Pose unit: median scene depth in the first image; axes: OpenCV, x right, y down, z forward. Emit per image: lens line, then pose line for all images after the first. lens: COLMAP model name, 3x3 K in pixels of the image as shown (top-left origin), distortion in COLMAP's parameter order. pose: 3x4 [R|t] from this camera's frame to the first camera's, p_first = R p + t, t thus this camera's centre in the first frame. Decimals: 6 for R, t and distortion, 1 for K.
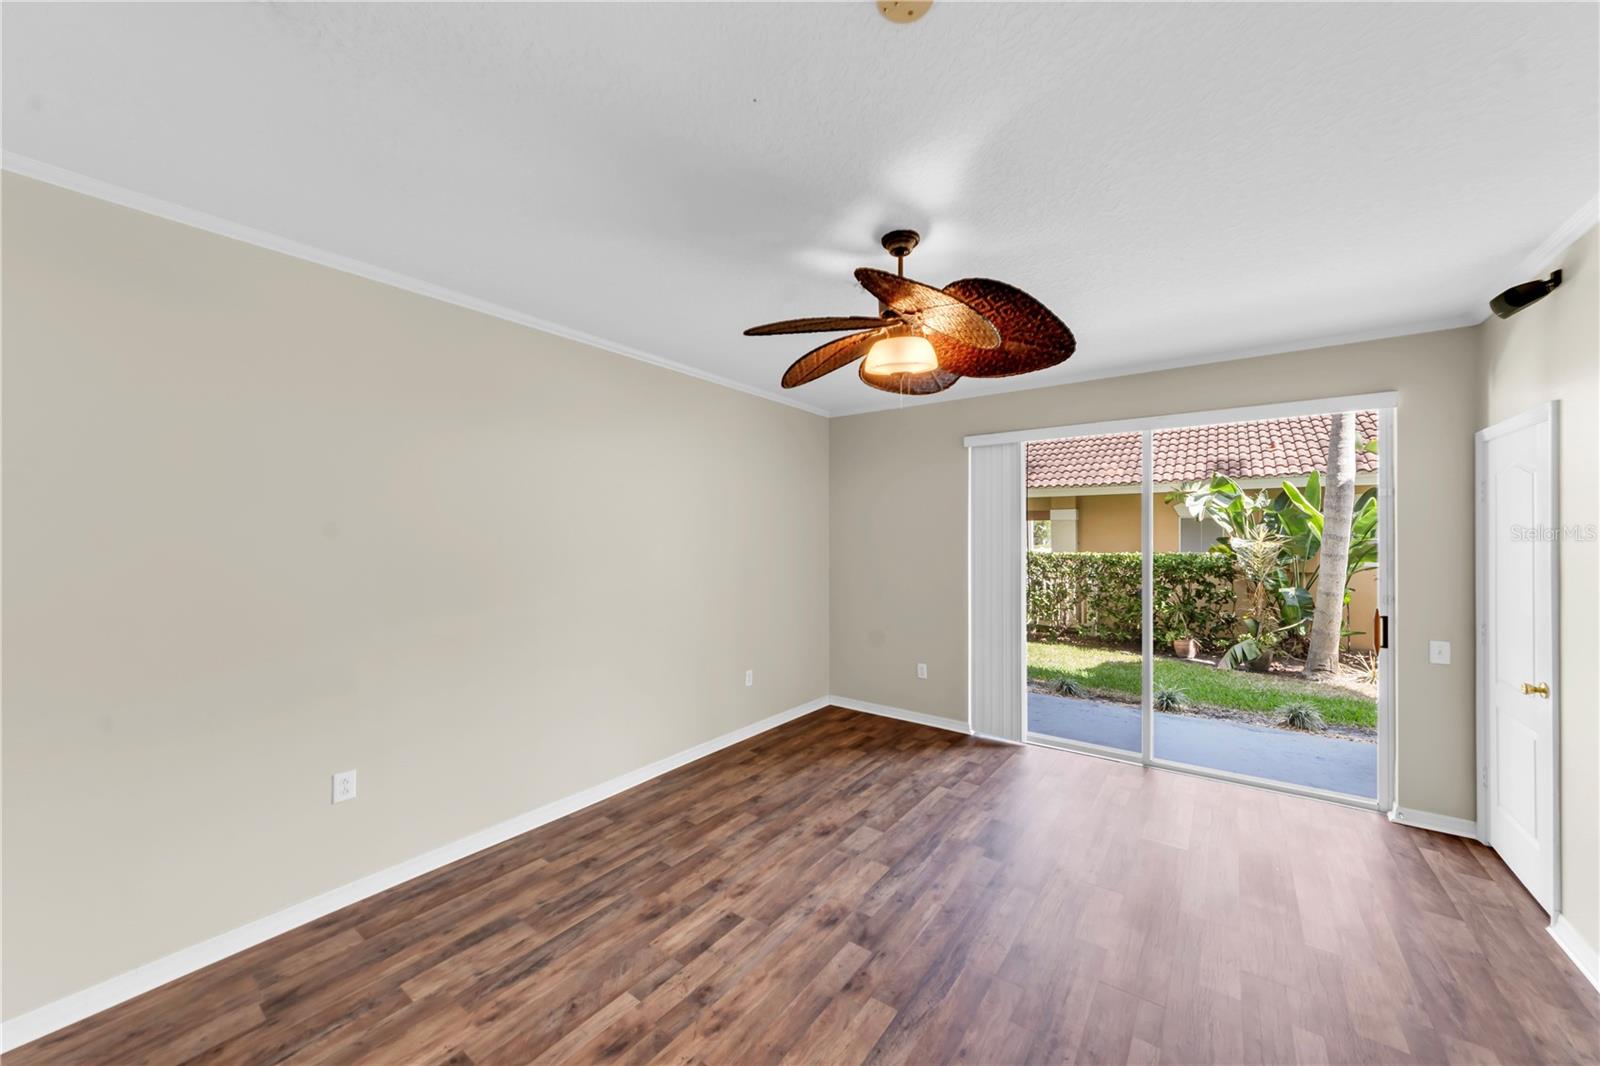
lens RADIAL K [[579.7, 0, 827.2], [0, 579.7, 538.0], [0, 0, 1]] dist [-0.001010, -0.000057]
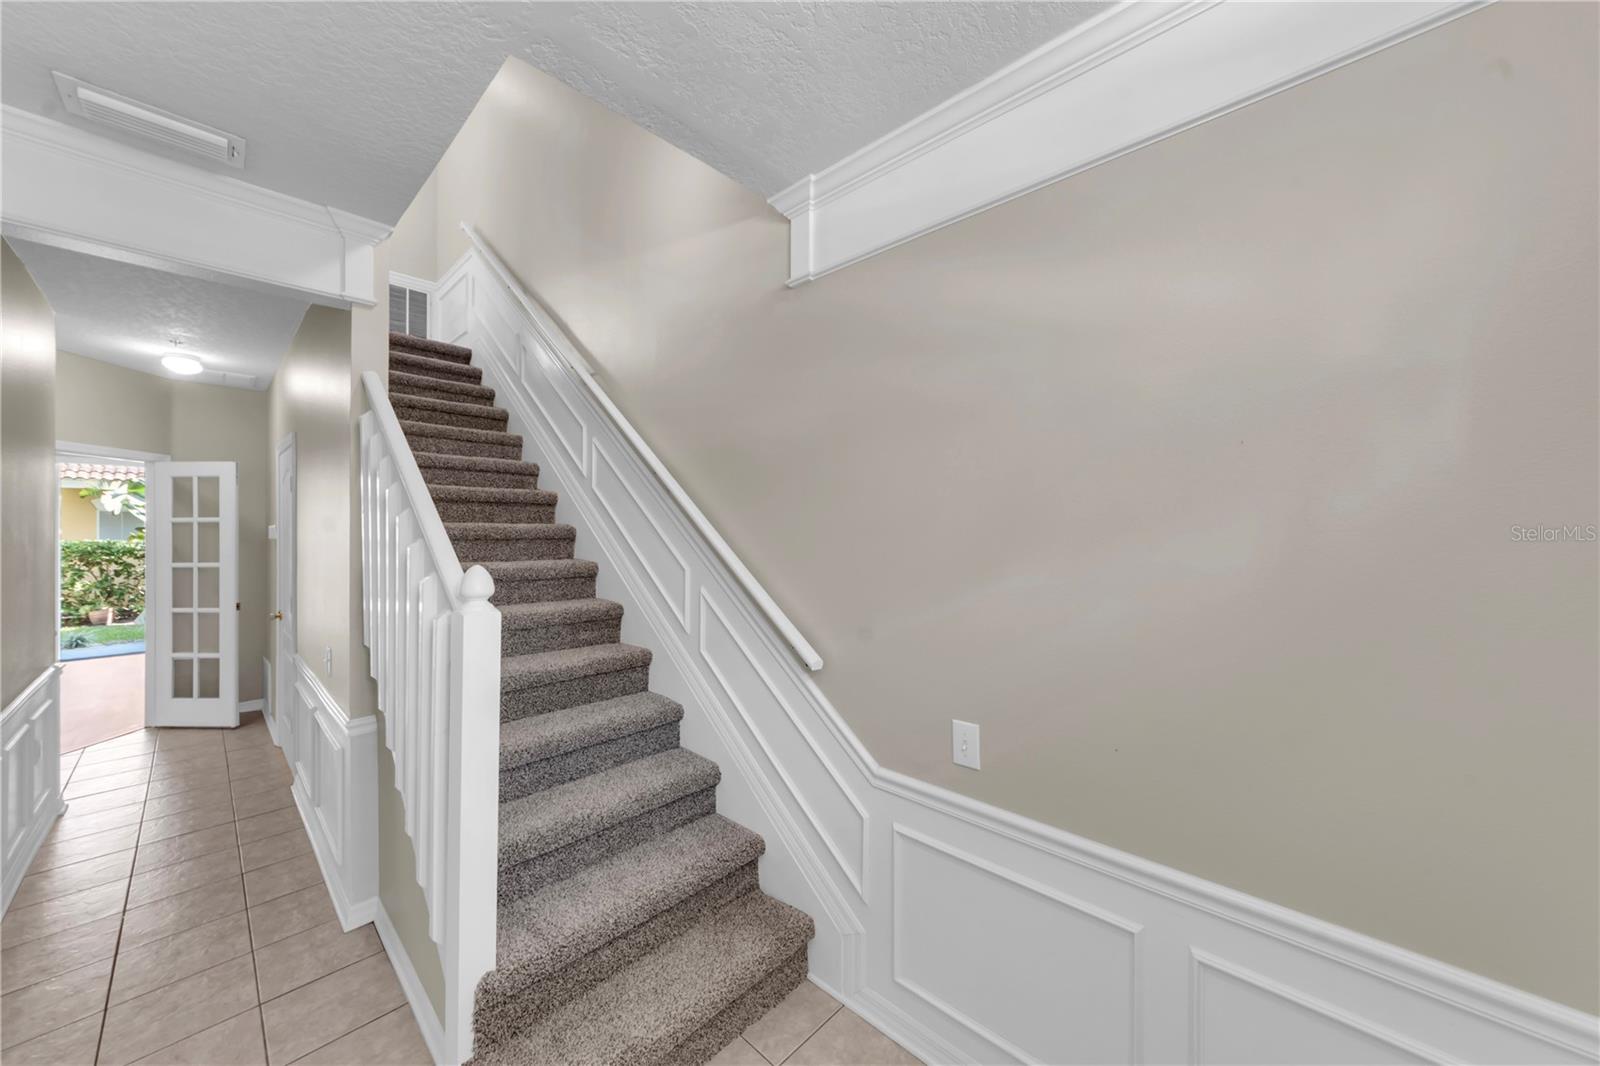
lens RADIAL K [[581.8, 0, 800.0], [0, 581.8, 533.0], [0, 0, 1]] dist [-0.001272, -0.000132]
pose [[0.163662, -0.000800, 0.986516, -0.873390], [-0.006639, 0.999976, 0.001912, -0.002125], [-0.986494, -0.006863, 0.163653, -1.631723]]
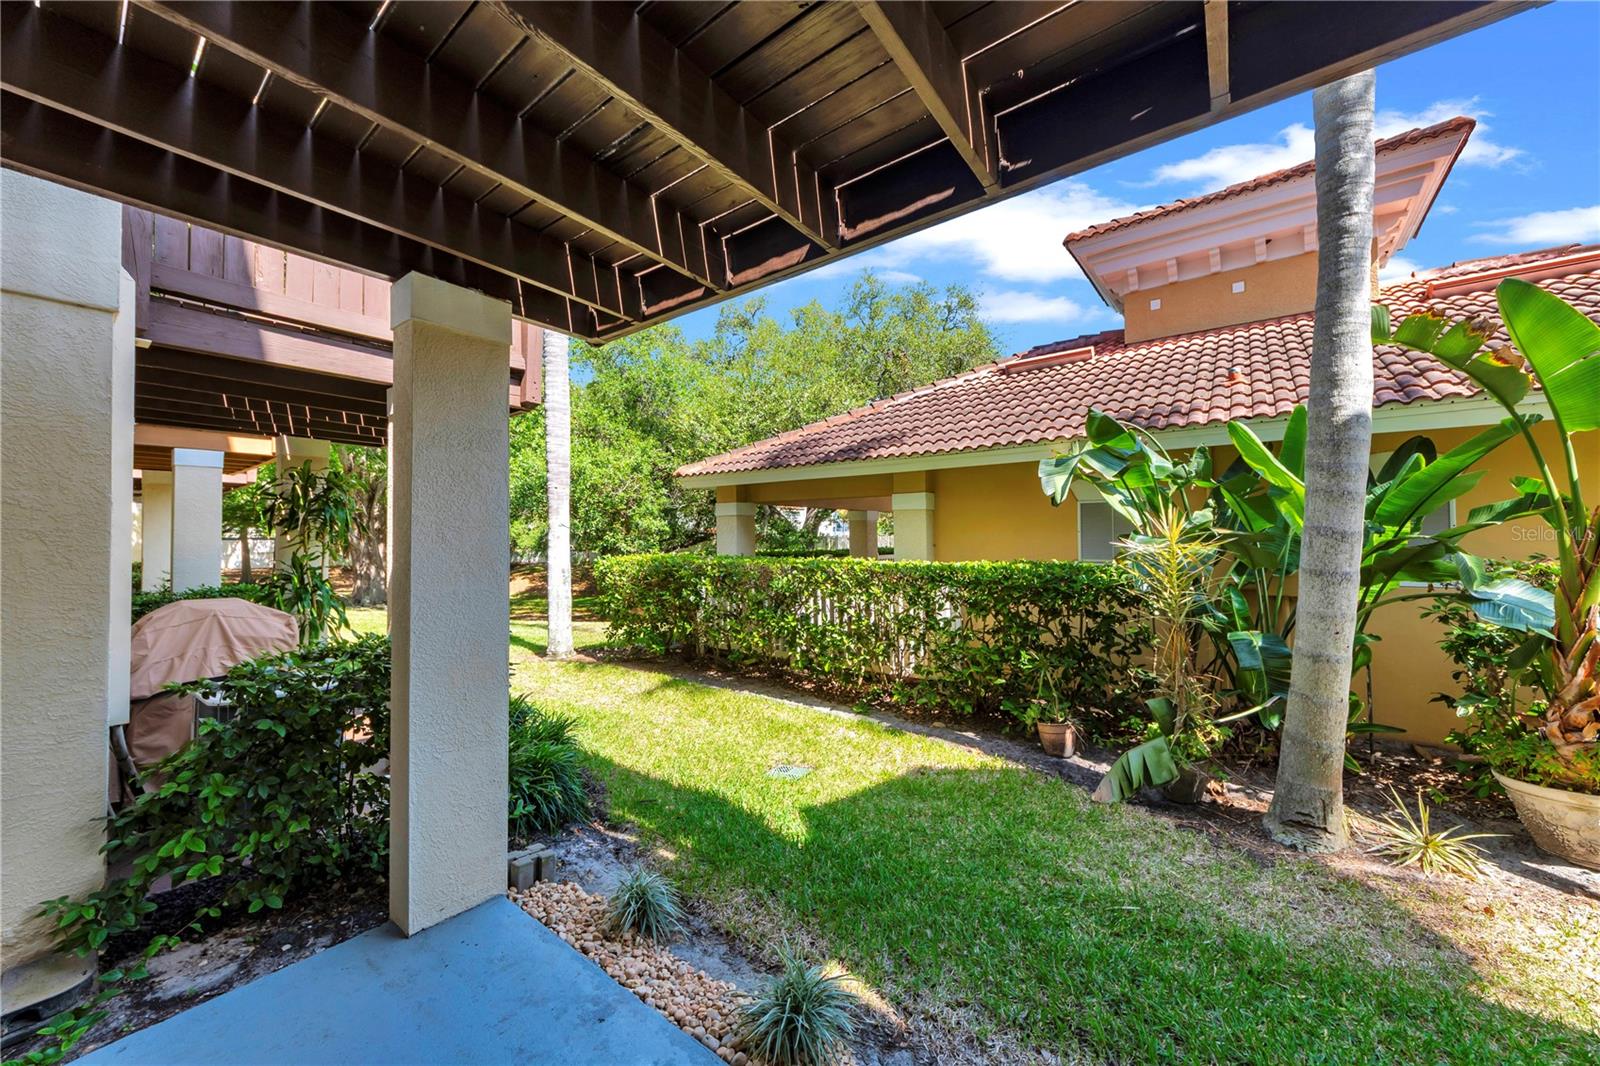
lens RADIAL K [[581.8, 0, 800.0], [0, 581.8, 533.0], [0, 0, 1]] dist [-0.001272, -0.000132]
pose [[0.998567, -0.008697, -0.052805, 0.994787], [0.008269, 0.999931, -0.008315, -0.001896], [0.052874, 0.007866, 0.998570, 1.071604]]
